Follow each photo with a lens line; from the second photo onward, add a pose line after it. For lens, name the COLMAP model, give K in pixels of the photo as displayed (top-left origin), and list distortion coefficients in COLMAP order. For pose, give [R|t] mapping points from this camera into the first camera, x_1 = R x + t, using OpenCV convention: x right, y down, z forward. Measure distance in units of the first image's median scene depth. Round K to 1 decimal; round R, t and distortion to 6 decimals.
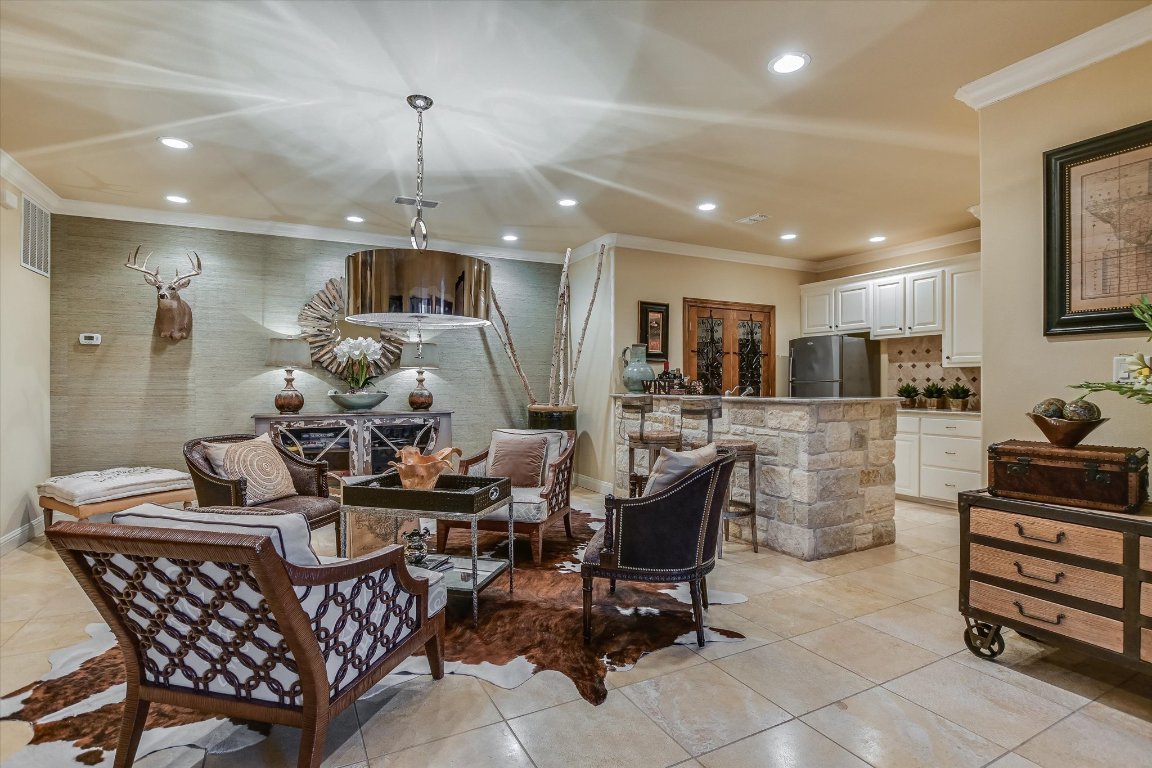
lens RADIAL K [[557.8, 0, 576.0], [0, 557.8, 384.0], [0, 0, 1]] dist [-0.017959, 0.000403]
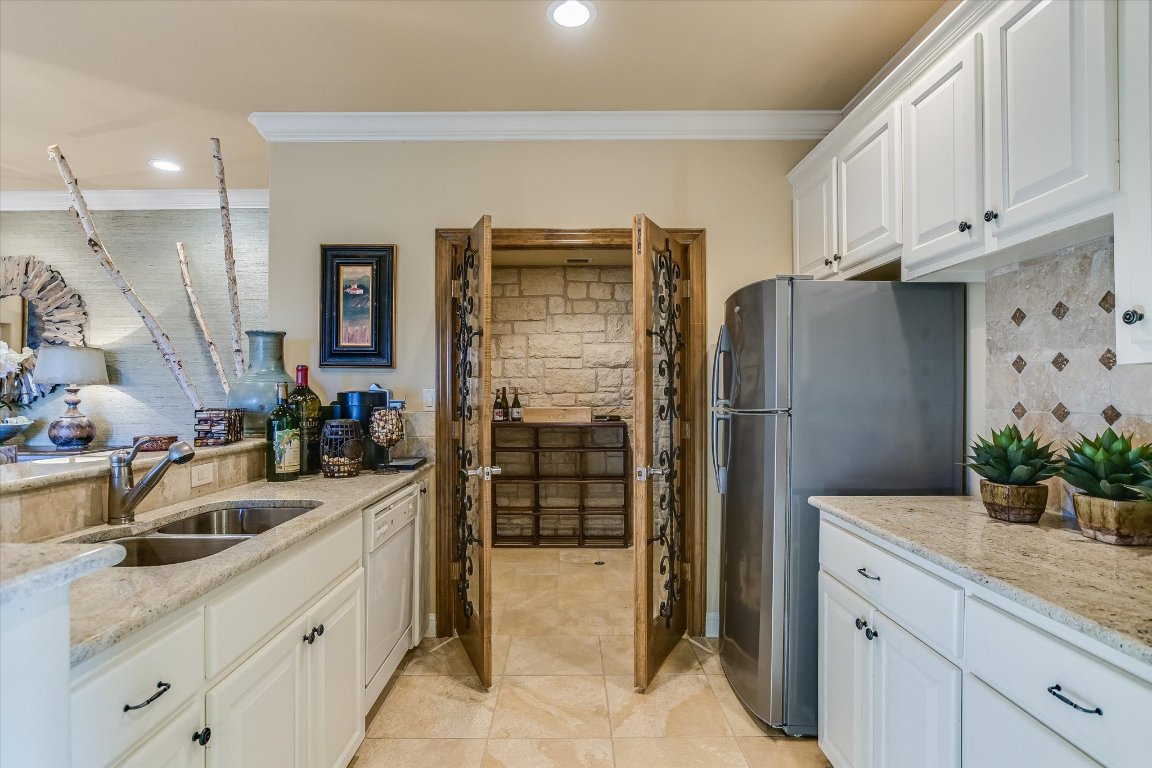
lens RADIAL K [[557.8, 0, 576.0], [0, 557.8, 384.0], [0, 0, 1]] dist [-0.017959, 0.000403]
pose [[0.883934, -0.007410, -0.467553, 0.533404], [-0.001549, 0.999823, -0.018773, -0.016423], [0.467609, 0.017319, 0.883766, 0.659741]]
